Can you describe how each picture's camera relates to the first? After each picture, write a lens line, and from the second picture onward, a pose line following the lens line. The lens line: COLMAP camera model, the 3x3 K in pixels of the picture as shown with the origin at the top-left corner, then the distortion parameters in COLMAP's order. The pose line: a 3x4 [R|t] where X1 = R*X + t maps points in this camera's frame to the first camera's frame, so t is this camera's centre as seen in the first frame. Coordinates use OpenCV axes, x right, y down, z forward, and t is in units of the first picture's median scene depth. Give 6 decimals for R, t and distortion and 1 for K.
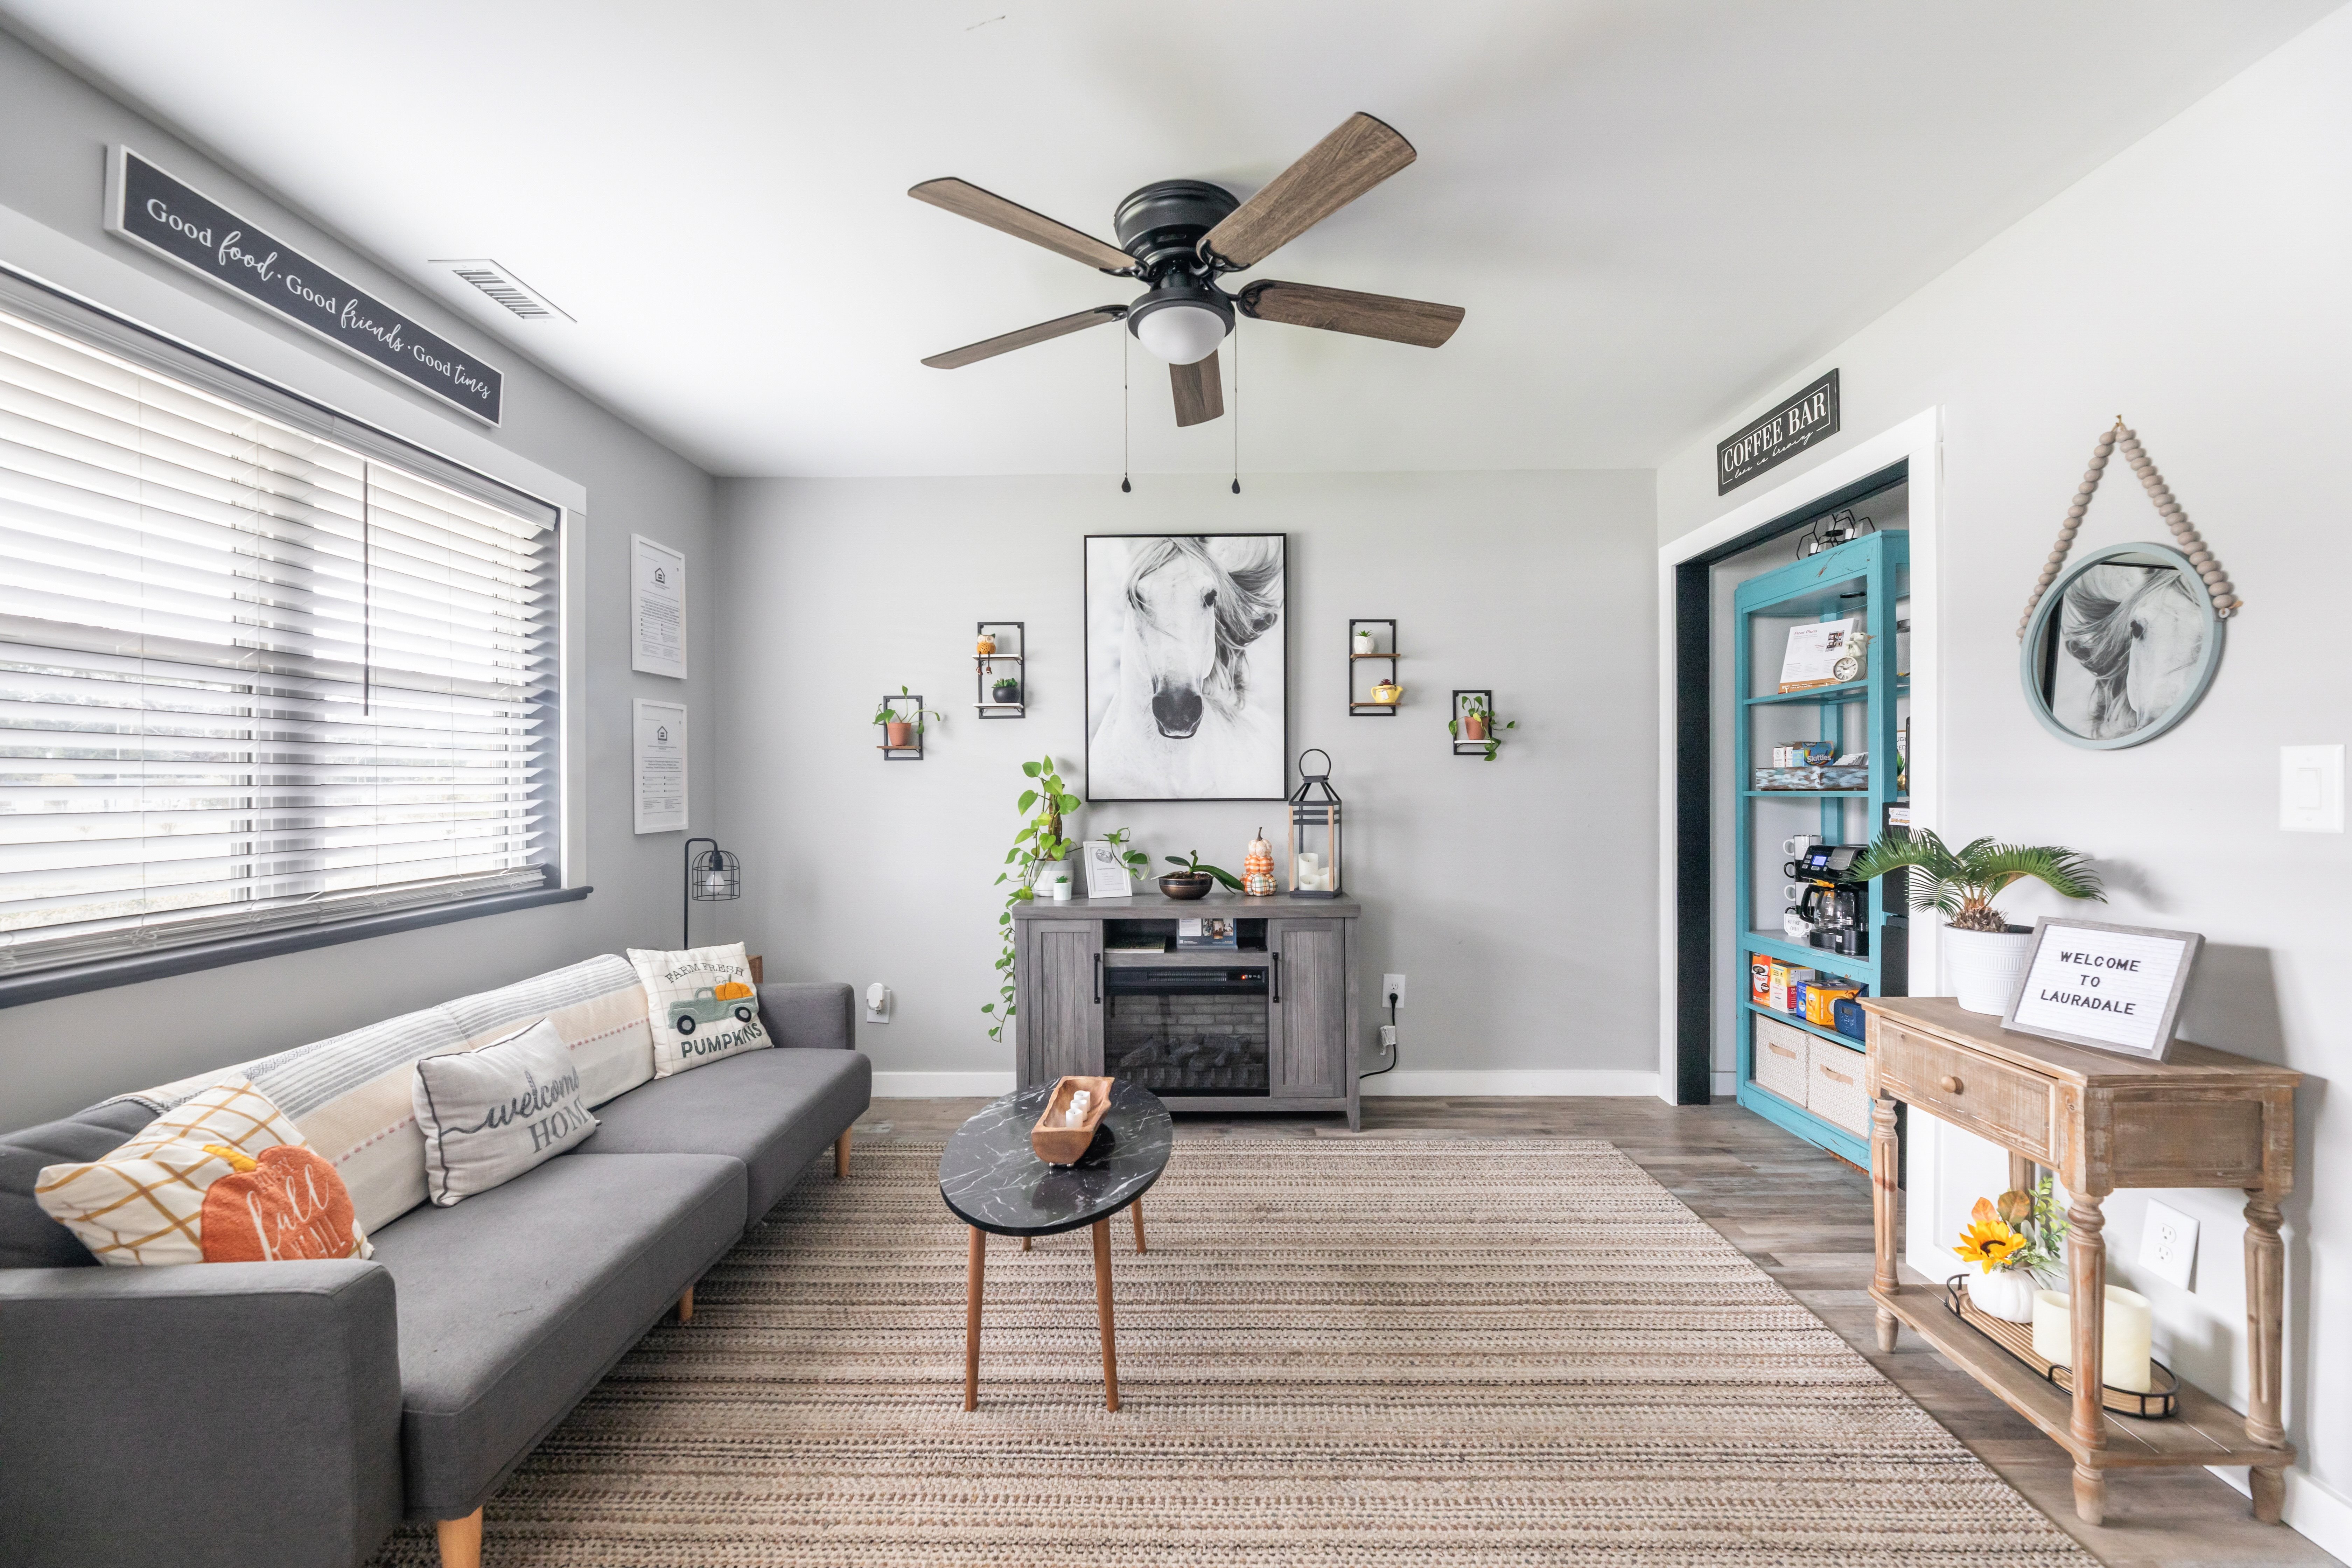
lens RADIAL K [[978.8, 0, 1171.3], [0, 978.8, 721.0], [0, 0, 1]] dist [-0.001807, -0.000017]
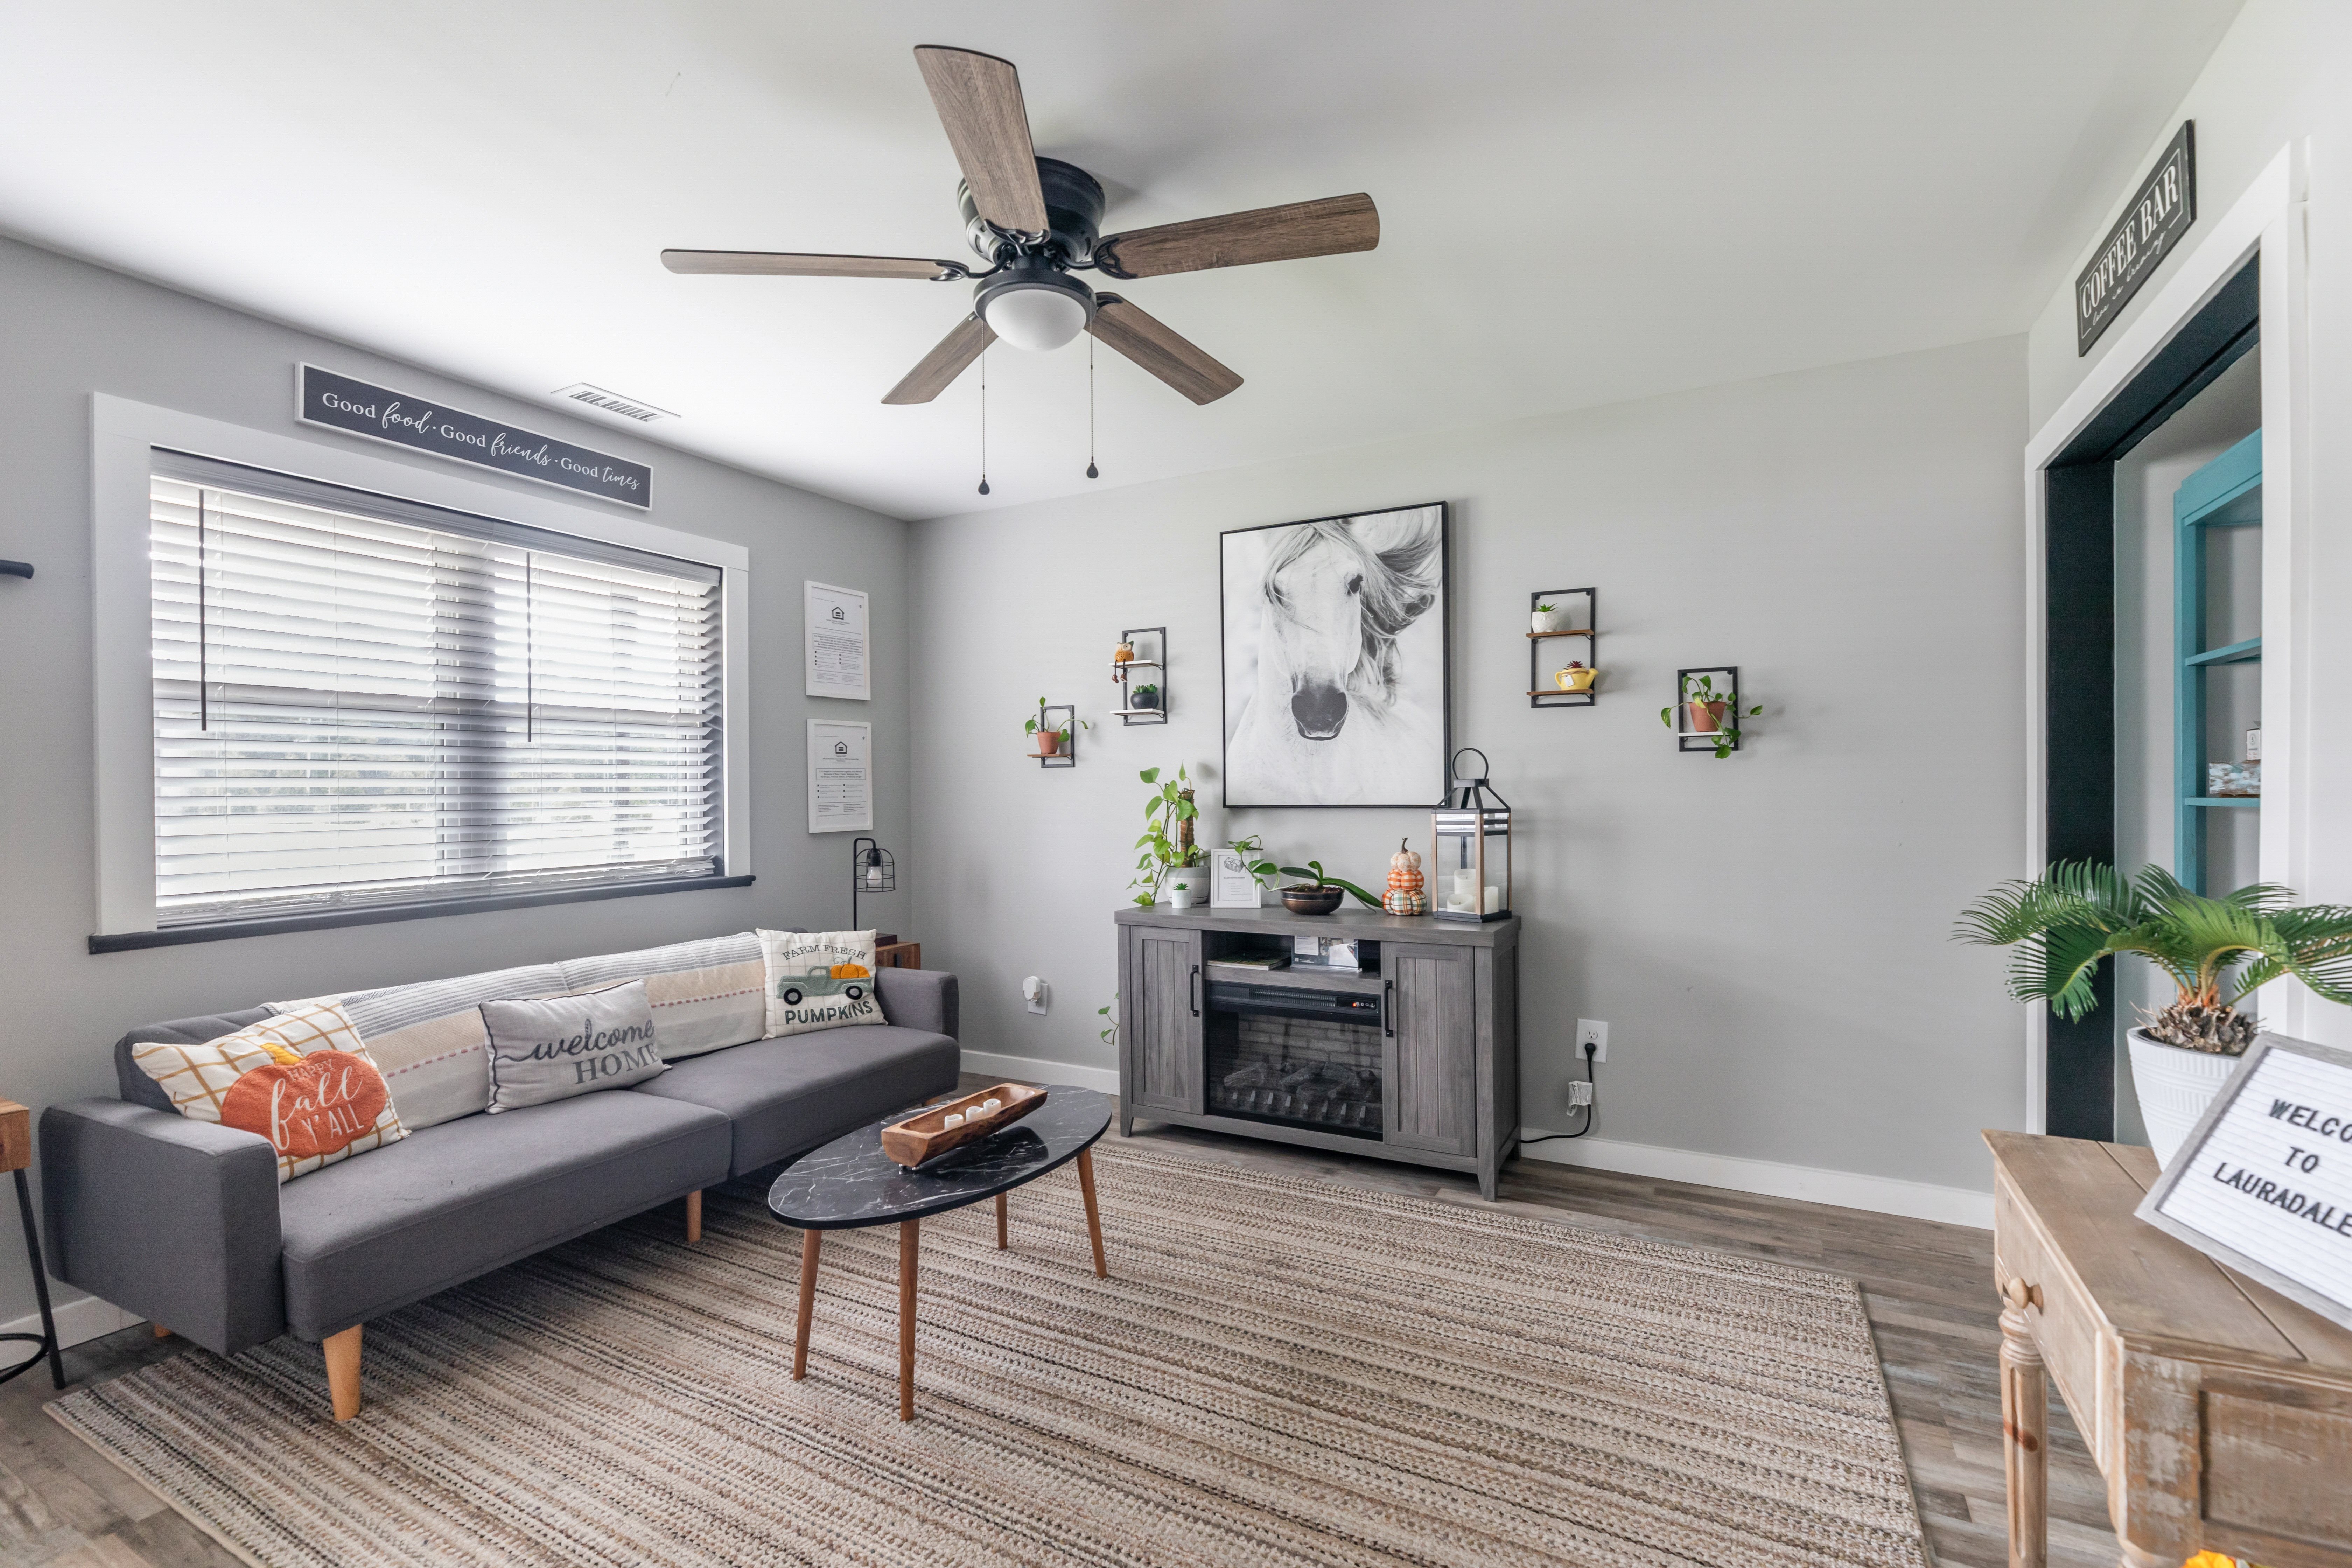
lens RADIAL K [[986.5, 0, 1245.4], [0, 986.5, 731.2], [0, 0, 1]] dist [-0.001657, -0.000214]
pose [[0.886819, -0.028894, -0.461213, 0.423497], [0.033207, 0.999448, 0.001237, 0.007015], [0.460922, -0.016413, 0.887289, 0.160581]]
